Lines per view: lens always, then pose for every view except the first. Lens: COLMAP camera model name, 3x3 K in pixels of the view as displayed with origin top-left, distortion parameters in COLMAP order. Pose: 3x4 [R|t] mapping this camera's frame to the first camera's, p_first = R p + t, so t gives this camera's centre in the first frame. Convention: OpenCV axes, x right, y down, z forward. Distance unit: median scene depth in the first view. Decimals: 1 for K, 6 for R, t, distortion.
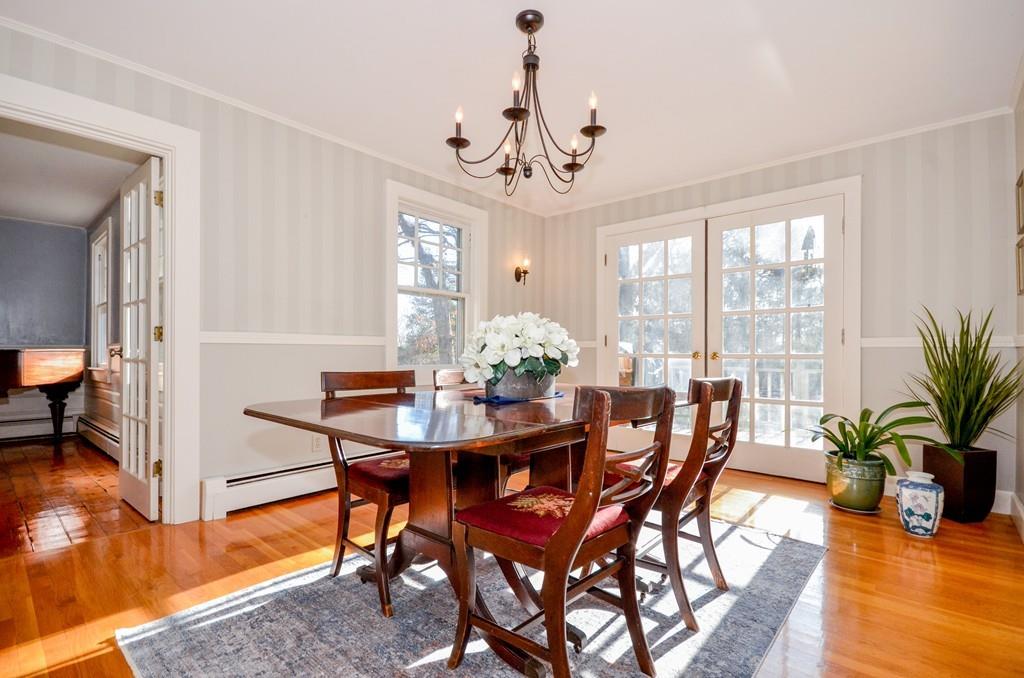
lens RADIAL K [[504.2, 0, 508.4], [0, 504.2, 349.5], [0, 0, 1]] dist [-0.001975, -0.001289]
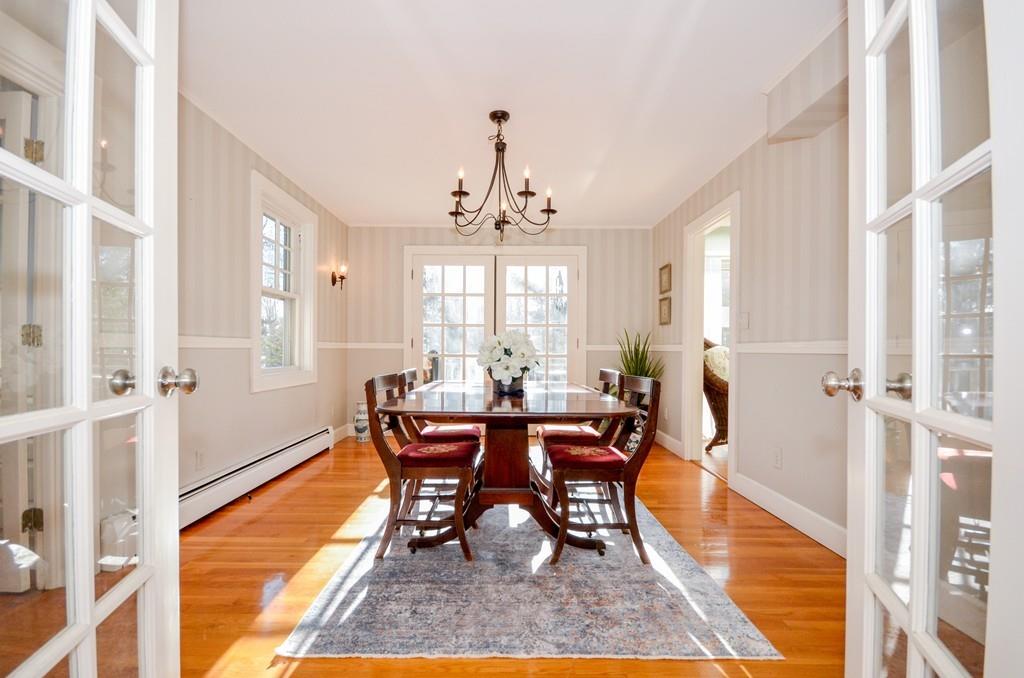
lens RADIAL K [[504.2, 0, 508.4], [0, 504.2, 349.5], [0, 0, 1]] dist [-0.001975, -0.001289]
pose [[0.715448, -0.003725, 0.698656, -0.709797], [-0.005256, 0.999929, 0.010714, -0.024363], [-0.698647, -0.011337, 0.715377, -0.003704]]
